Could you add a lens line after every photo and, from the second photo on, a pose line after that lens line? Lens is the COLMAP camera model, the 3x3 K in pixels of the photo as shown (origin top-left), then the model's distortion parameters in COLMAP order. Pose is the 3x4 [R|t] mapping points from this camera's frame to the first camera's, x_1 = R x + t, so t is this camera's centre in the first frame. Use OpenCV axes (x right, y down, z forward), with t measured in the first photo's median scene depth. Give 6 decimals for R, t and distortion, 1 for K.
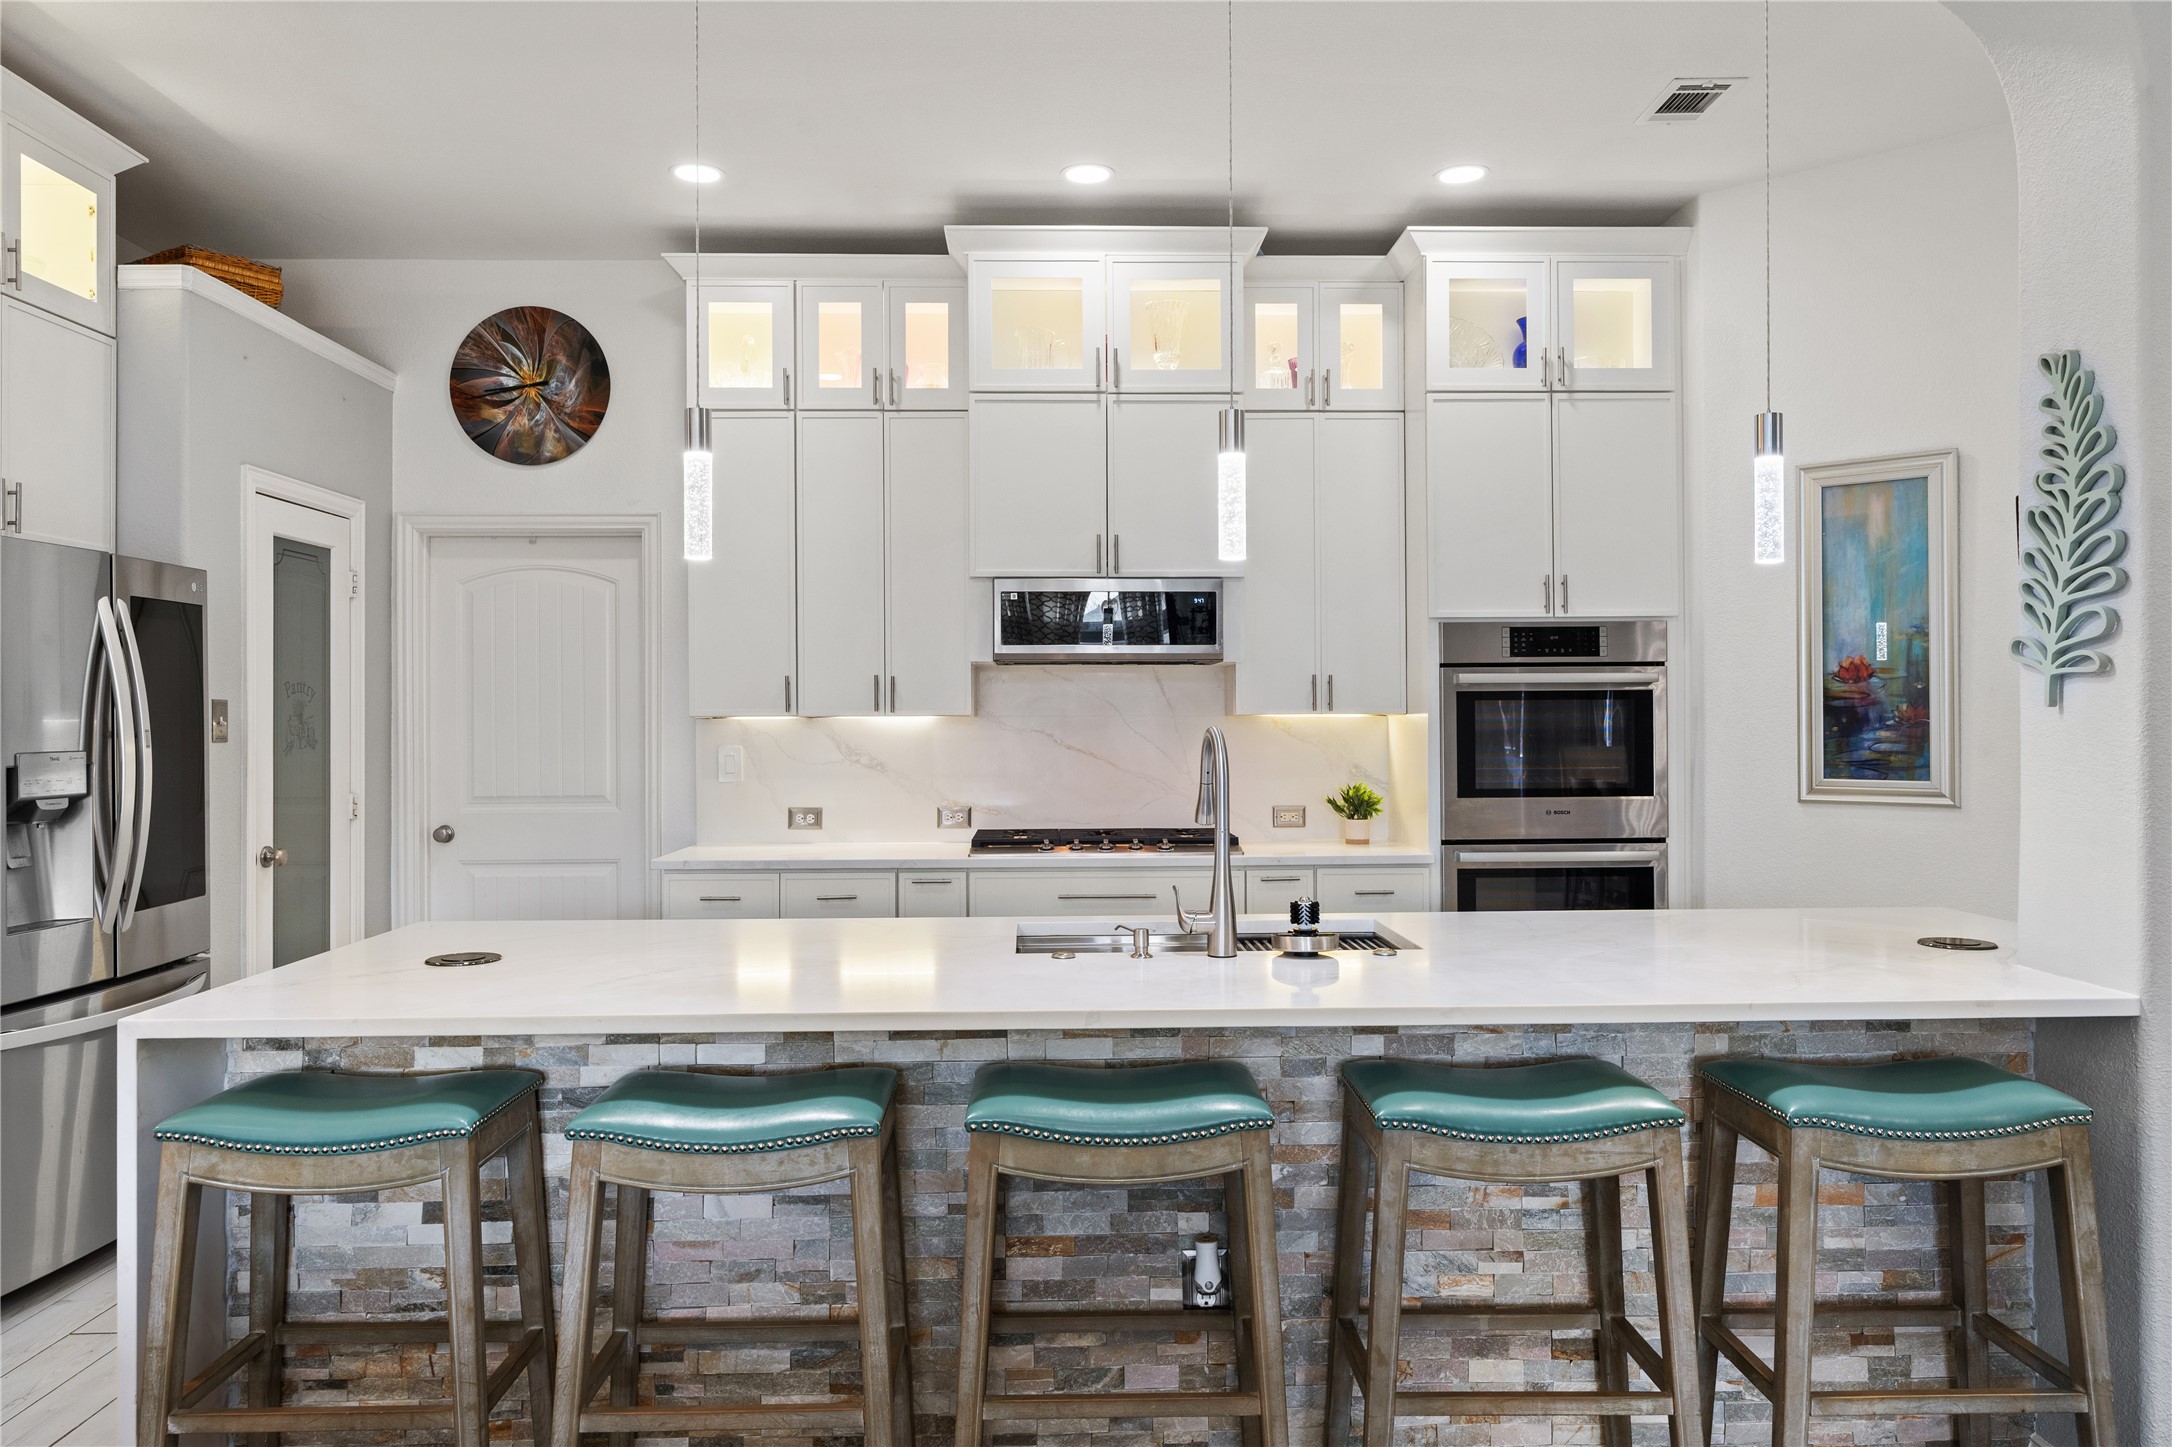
lens RADIAL K [[1487.5, 0, 1090.3], [0, 1487.5, 719.0], [0, 0, 1]] dist [-0.000028, 0.001217]
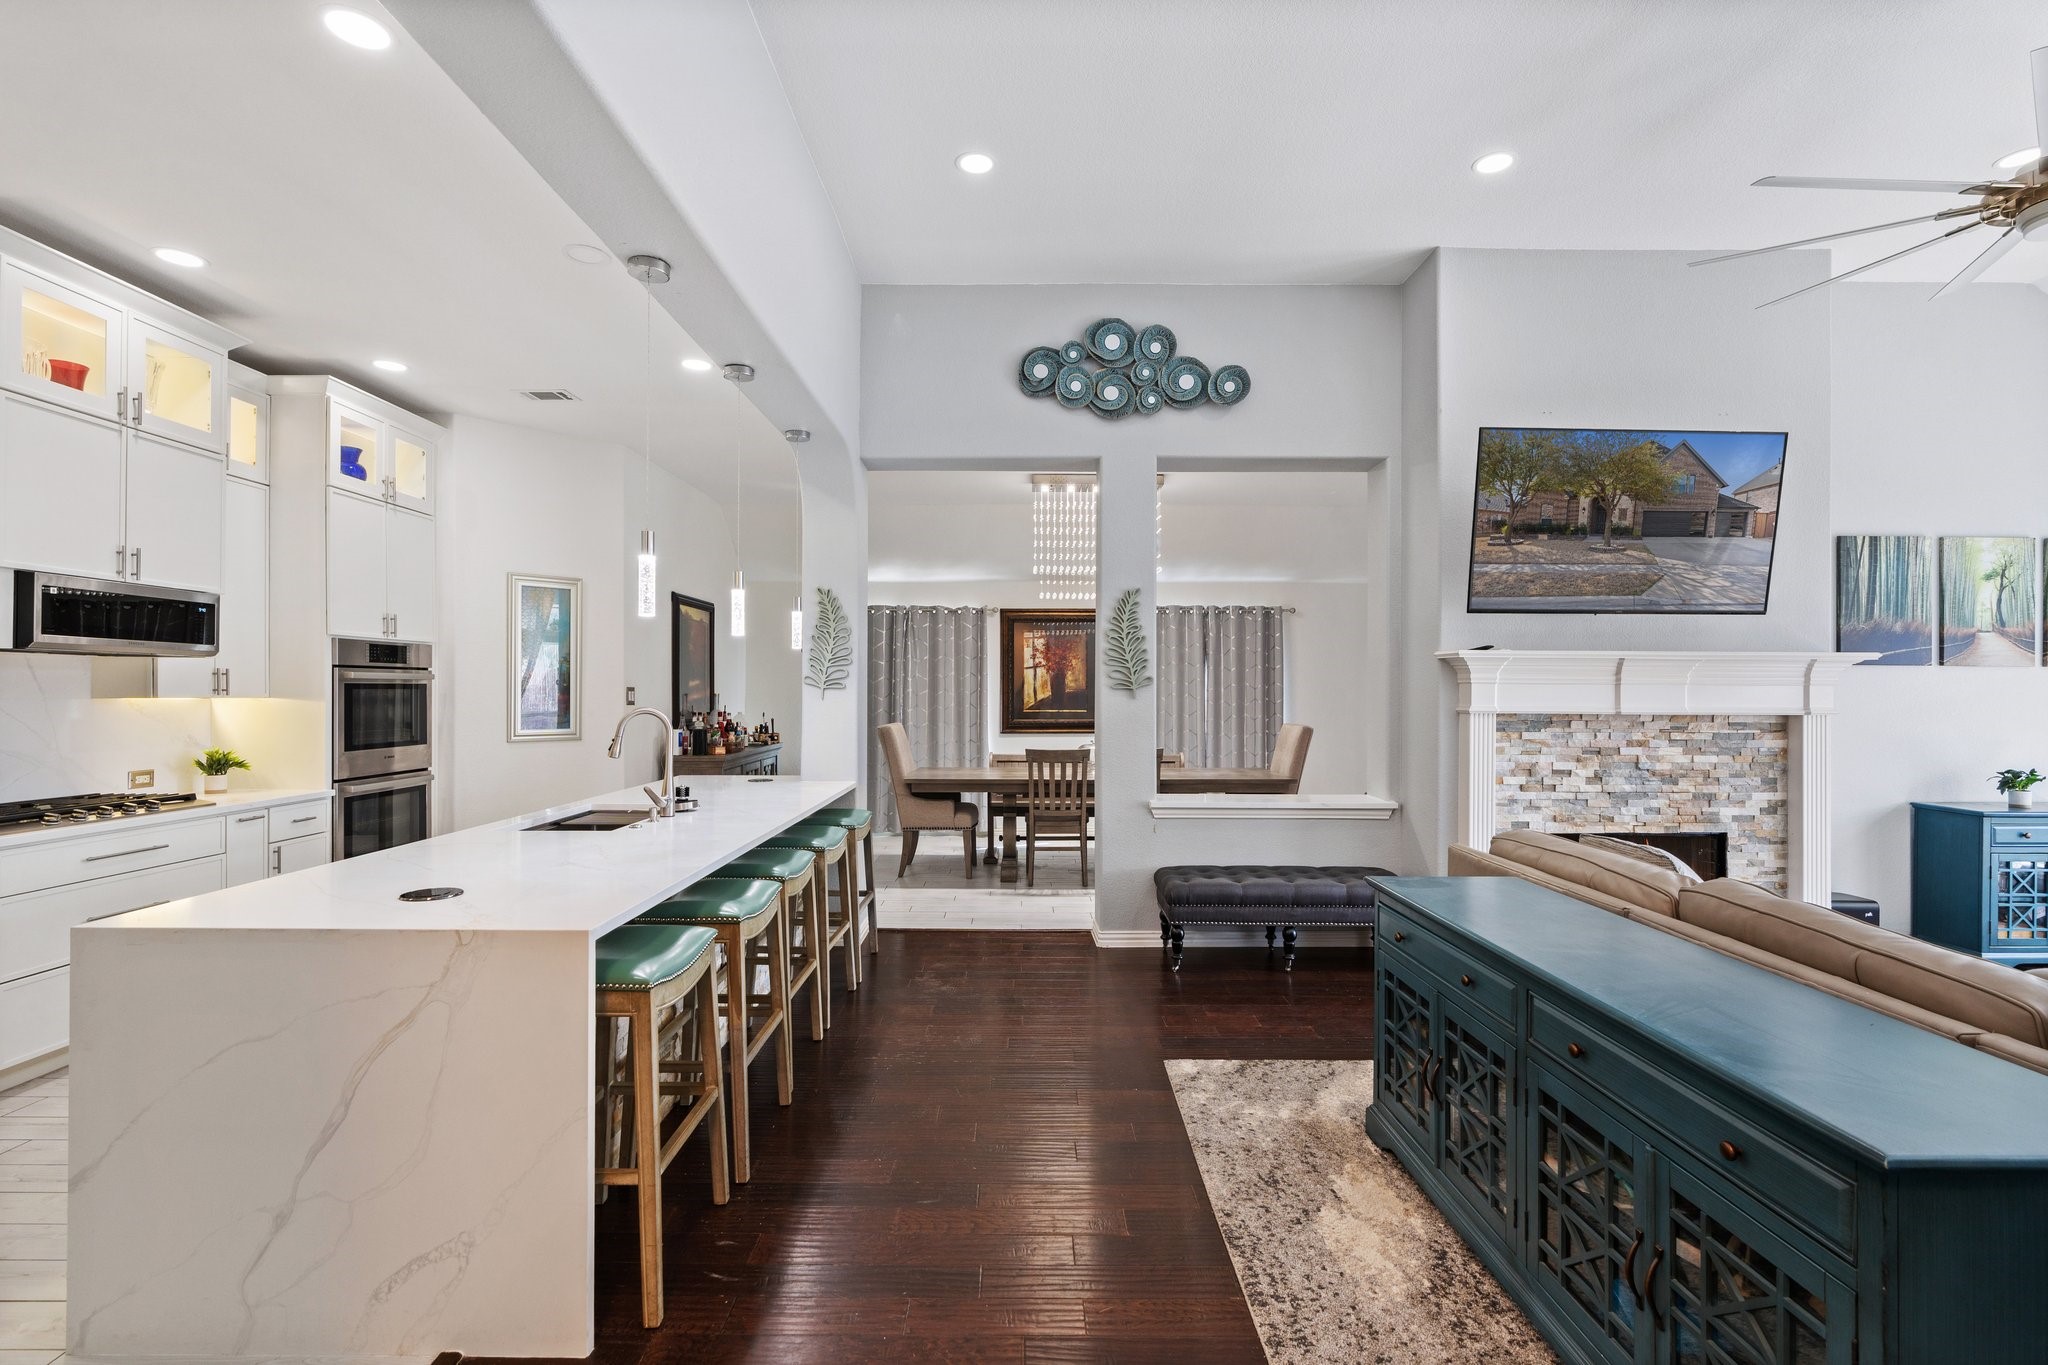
lens RADIAL K [[930.3, 0, 1024.0], [0, 930.3, 682.5], [0, 0, 1]] dist [-0.002319, 0.000842]
pose [[0.022810, 0.014643, 0.999633, -0.703614], [-0.002935, 0.999889, -0.014580, -0.007145], [-0.999736, -0.002601, 0.022850, 0.269438]]
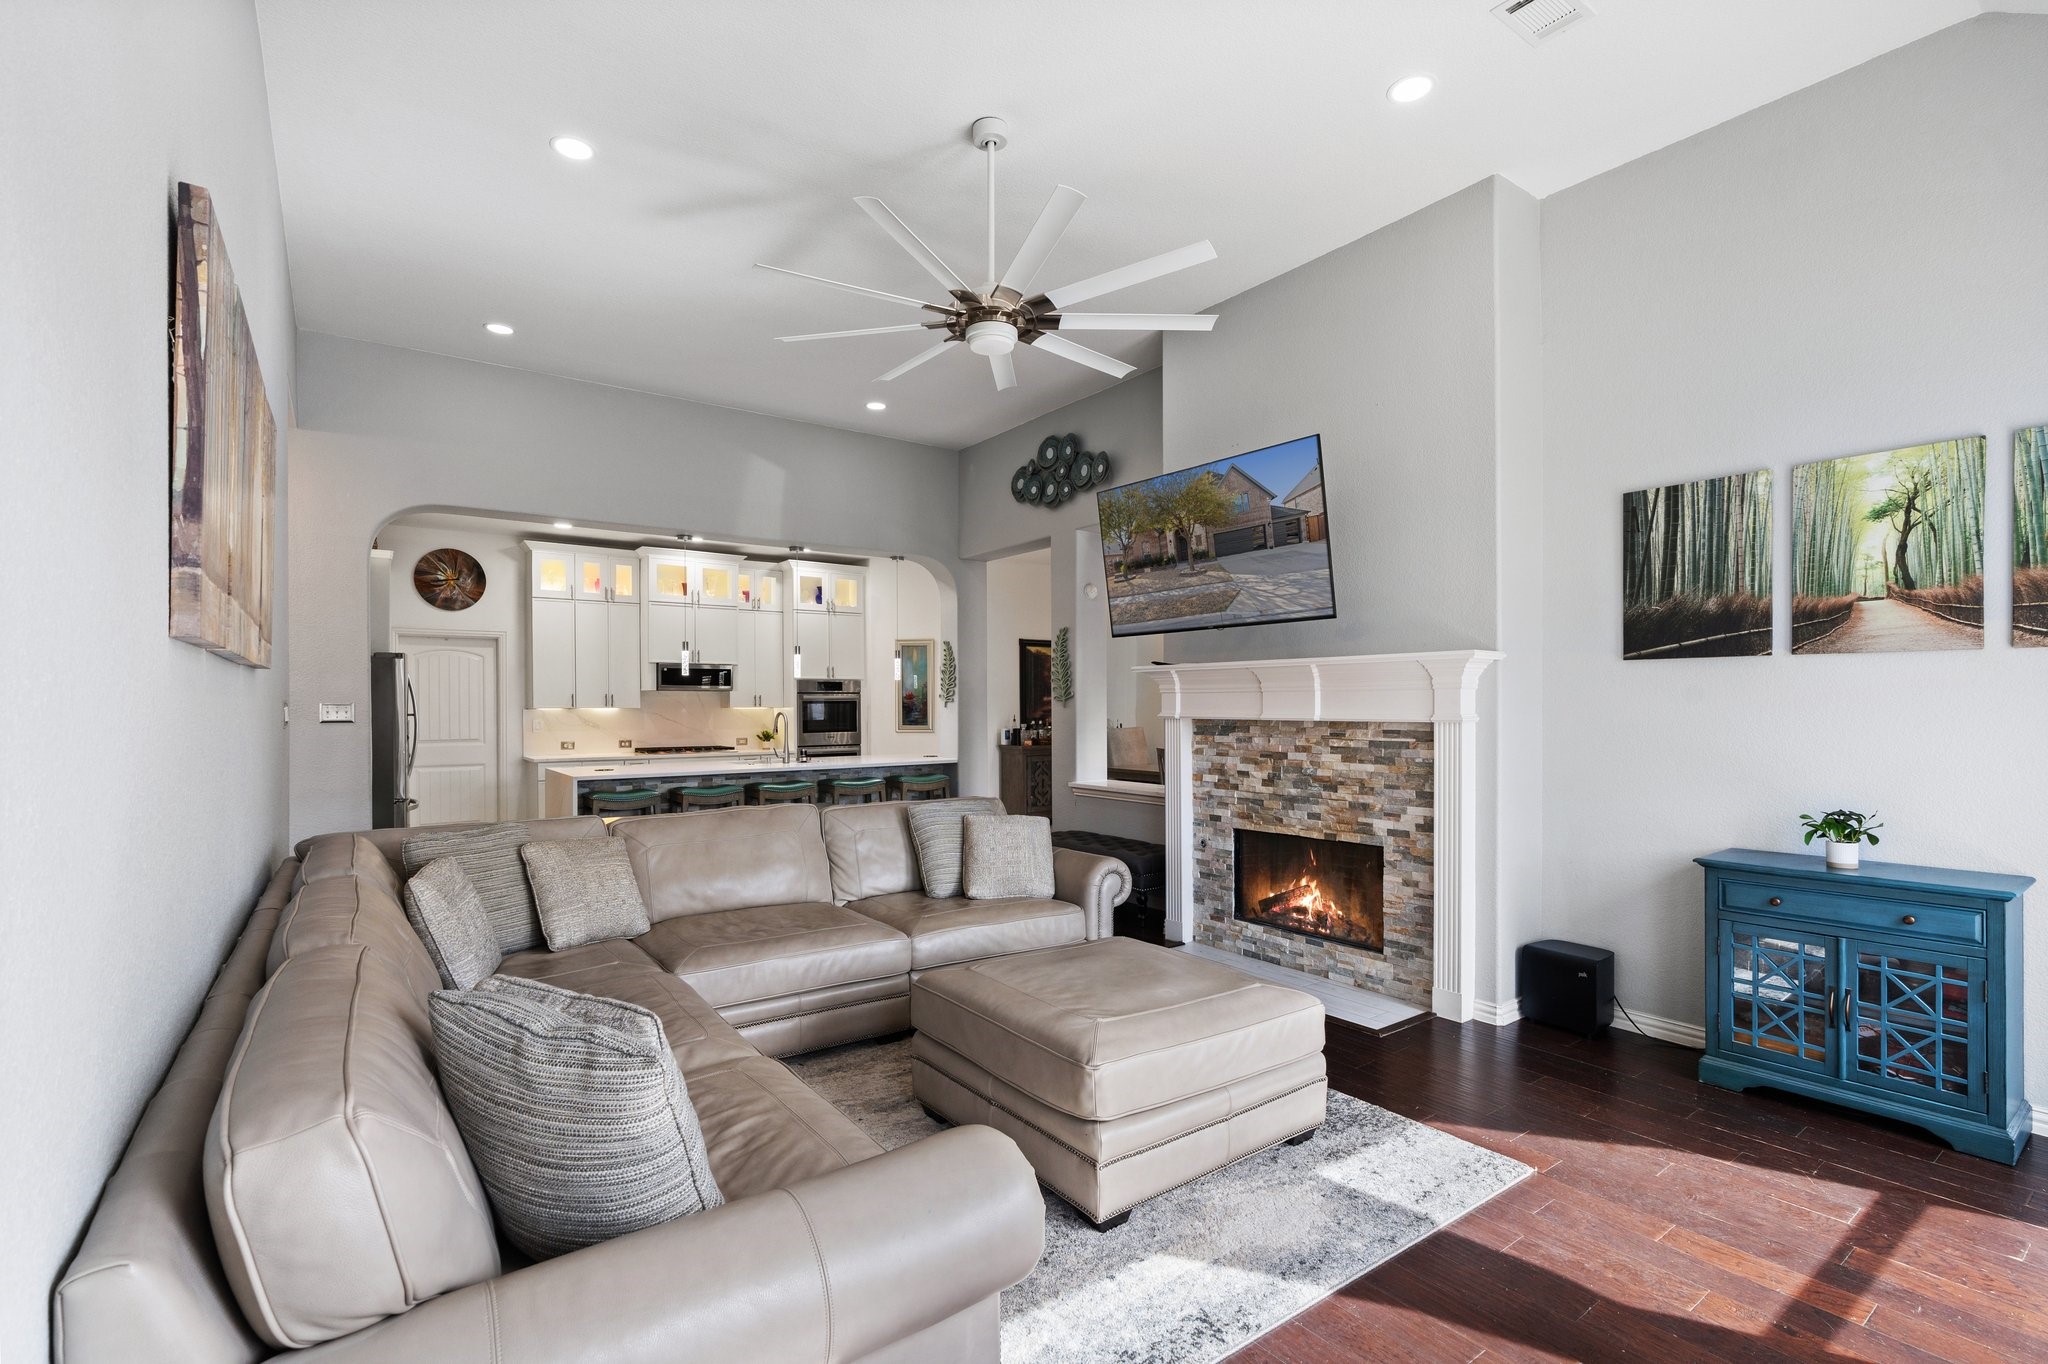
lens RADIAL K [[931.8, 0, 1020.9], [0, 931.8, 707.0], [0, 0, 1]] dist [-0.002643, -0.000030]
pose [[0.823567, 0.001379, 0.567217, -0.529199], [-0.000965, 0.999999, -0.001030, -0.003086], [-0.567218, 0.000301, 0.823568, -0.984970]]
